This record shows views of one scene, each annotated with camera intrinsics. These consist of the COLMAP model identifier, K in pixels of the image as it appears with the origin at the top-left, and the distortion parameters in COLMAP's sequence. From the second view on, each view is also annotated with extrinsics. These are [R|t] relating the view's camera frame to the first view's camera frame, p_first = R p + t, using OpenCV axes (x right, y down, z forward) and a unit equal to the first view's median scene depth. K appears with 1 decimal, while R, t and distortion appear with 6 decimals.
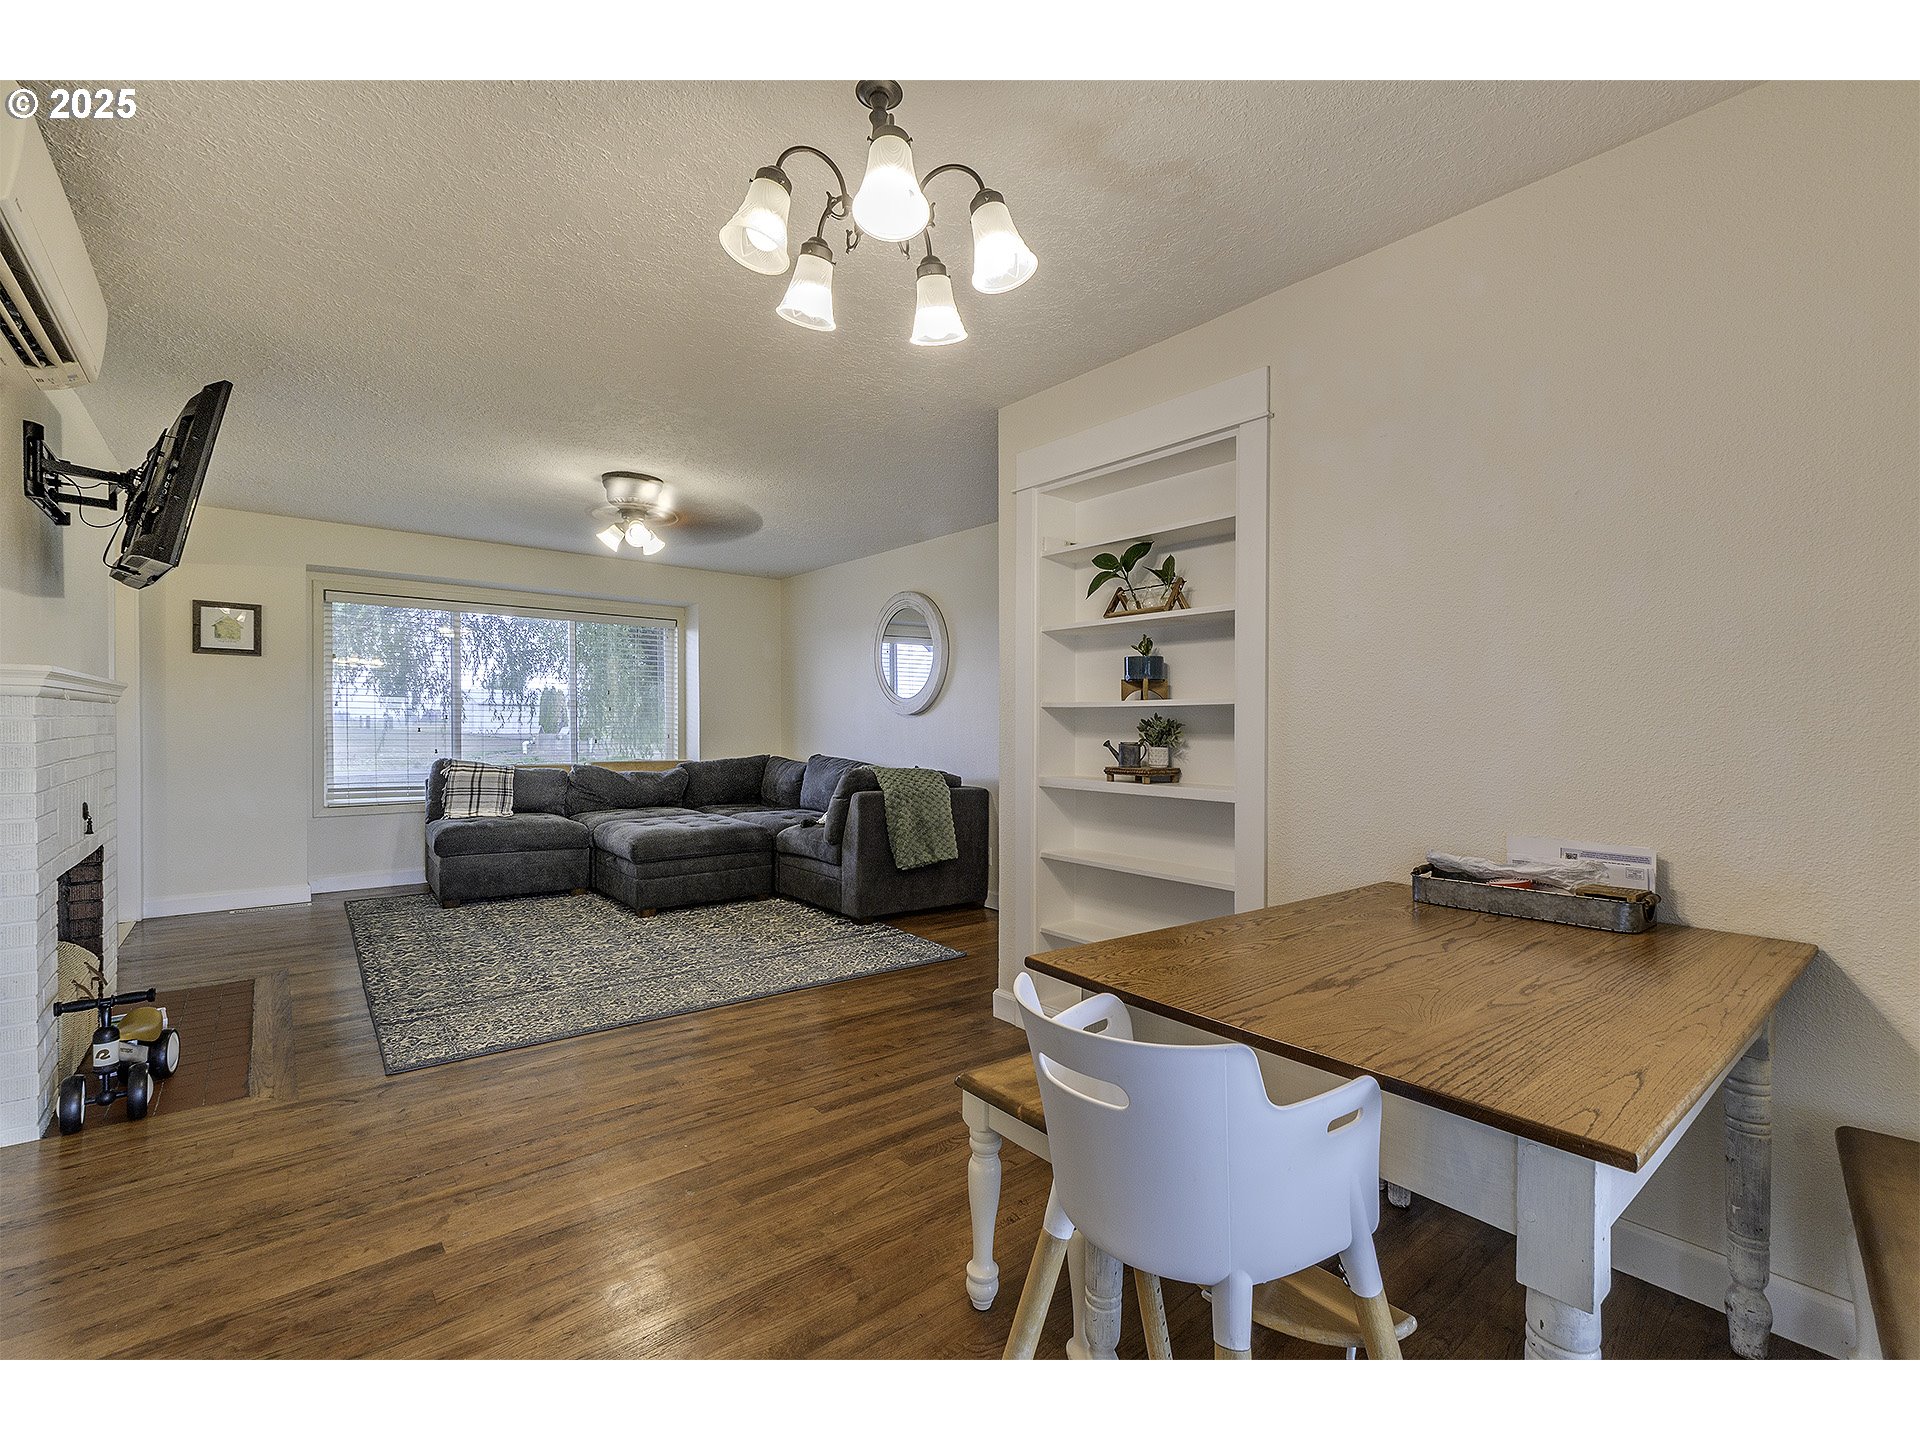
lens RADIAL K [[840.2, 0, 971.2], [0, 840.2, 719.2], [0, 0, 1]] dist [-0.003928, -0.000665]
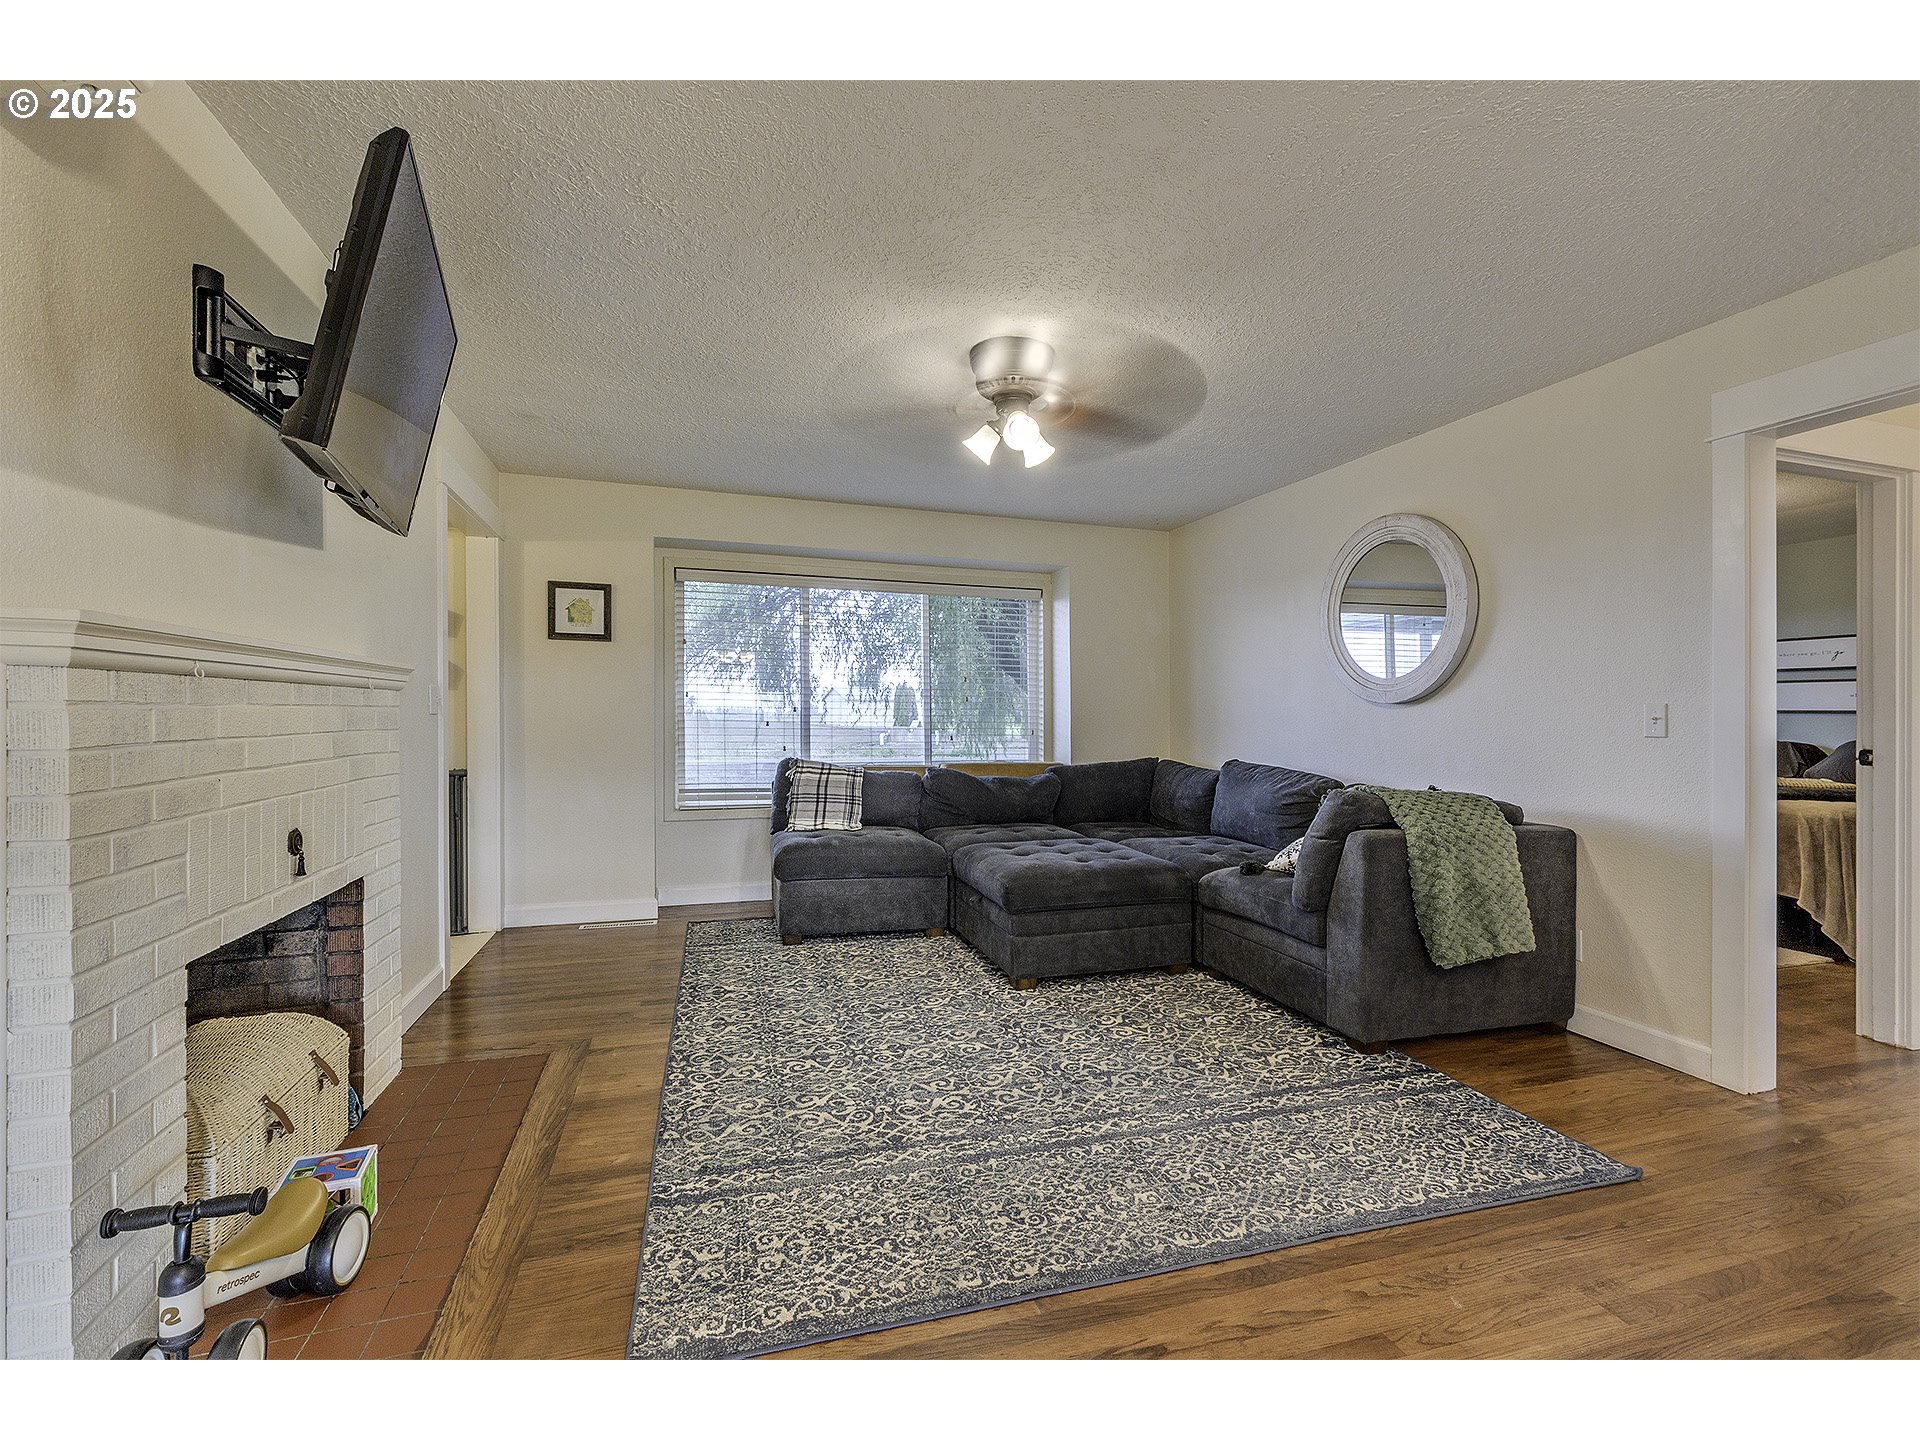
lens RADIAL K [[840.2, 0, 978.7], [0, 840.2, 723.0], [0, 0, 1]] dist [-0.003928, -0.000665]
pose [[0.930662, 0.003909, -0.365860, -0.156172], [0.000350, 0.999933, 0.011574, 0.001874], [0.365881, -0.010900, 0.930598, 0.312919]]
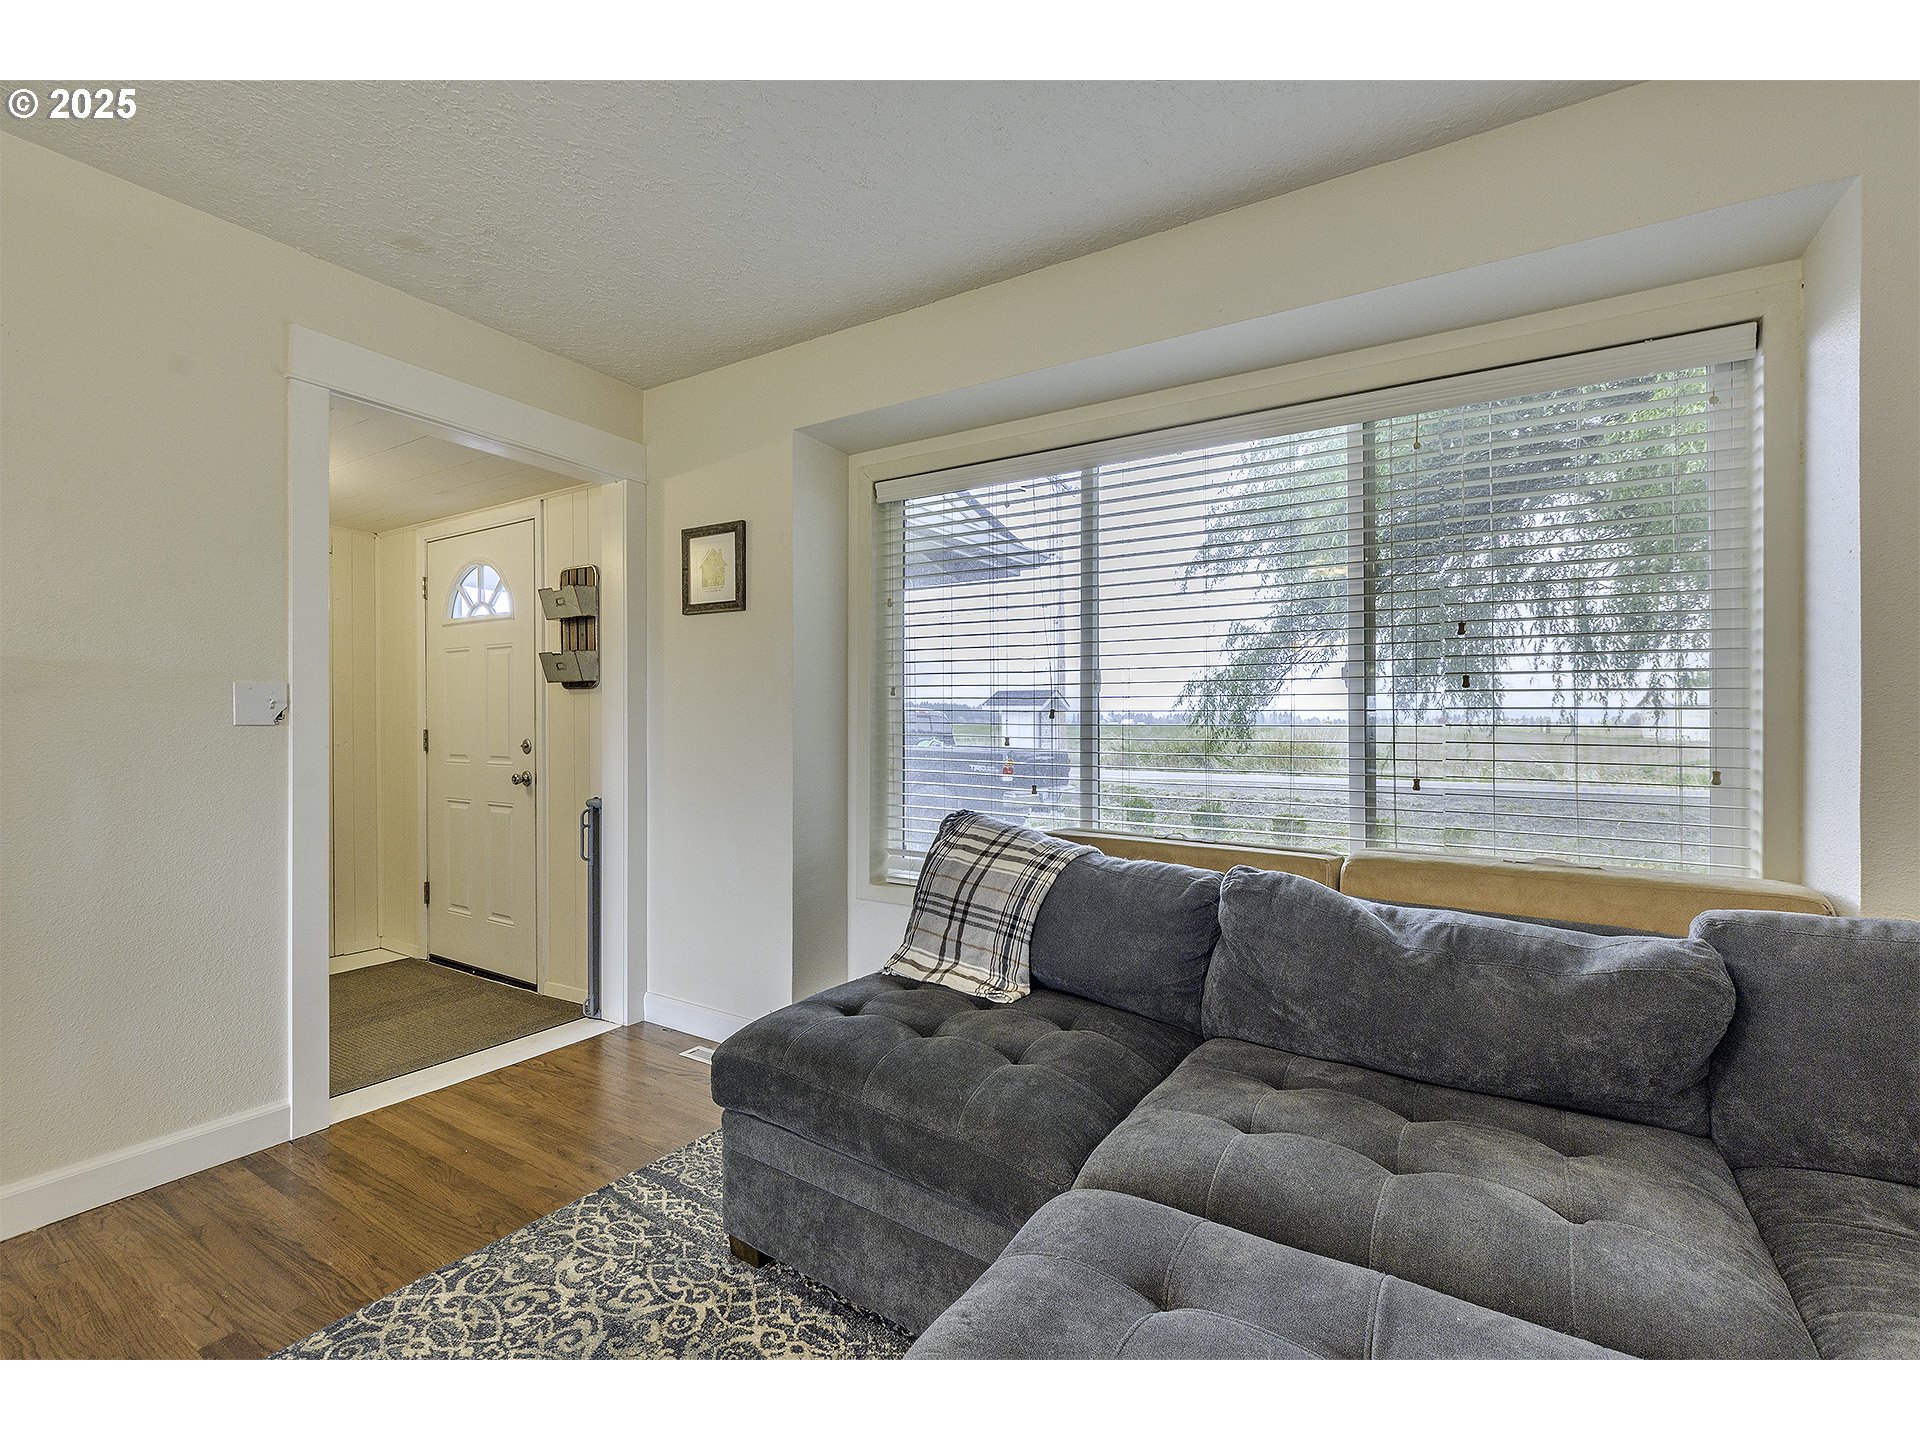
lens RADIAL K [[840.2, 0, 955.9], [0, 840.2, 727.2], [0, 0, 1]] dist [-0.003928, -0.000665]
pose [[0.305819, 0.003555, -0.952083, -0.261771], [0.006121, 0.999965, 0.005700, 0.002573], [0.952070, -0.007571, 0.305786, 0.978427]]
